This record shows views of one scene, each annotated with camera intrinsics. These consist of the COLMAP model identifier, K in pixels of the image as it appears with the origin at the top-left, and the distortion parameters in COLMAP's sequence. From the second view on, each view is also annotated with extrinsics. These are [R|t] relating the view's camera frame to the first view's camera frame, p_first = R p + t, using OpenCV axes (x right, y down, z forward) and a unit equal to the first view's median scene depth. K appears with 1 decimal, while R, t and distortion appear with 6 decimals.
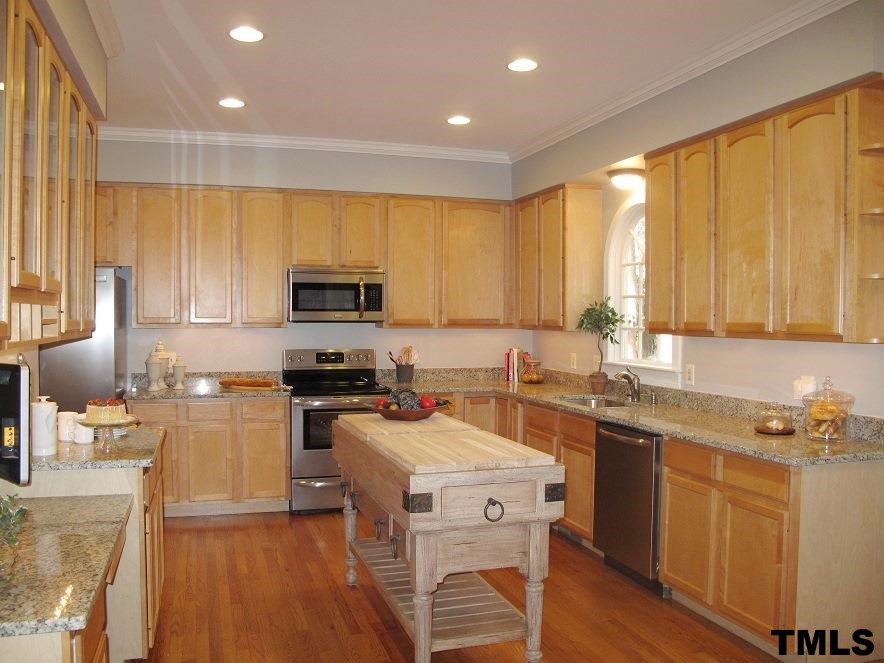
lens RADIAL K [[752.5, 0, 442.0], [0, 752.5, 331.5], [0, 0, 1]] dist [-0.049291, 0.010808]
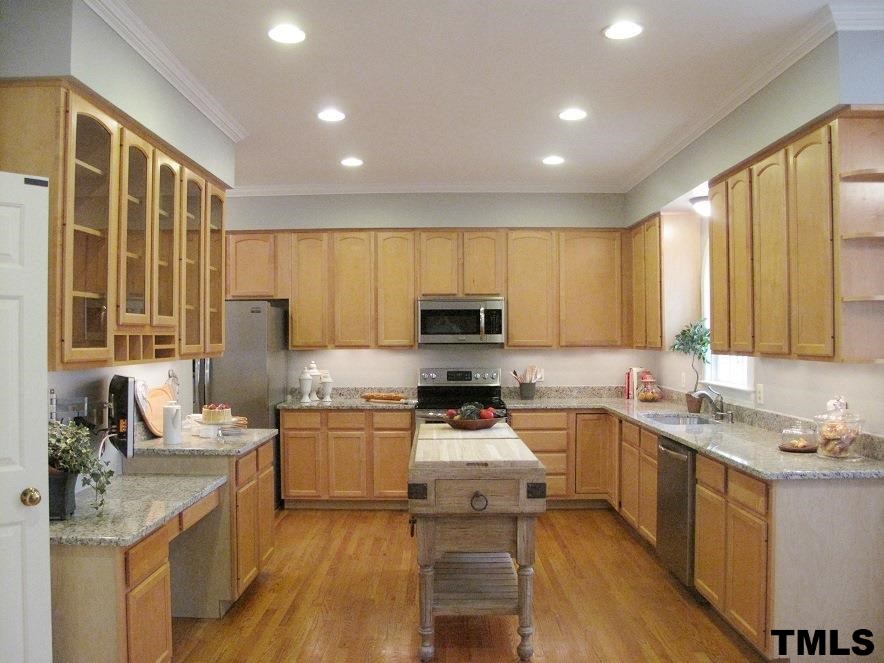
lens RADIAL K [[752.5, 0, 442.0], [0, 752.5, 331.5], [0, 0, 1]] dist [-0.049291, 0.010808]
pose [[0.952845, -0.009638, -0.303303, 0.190280], [0.001276, 0.999614, -0.027755, -0.000341], [0.303454, 0.026060, 0.952490, -0.085670]]
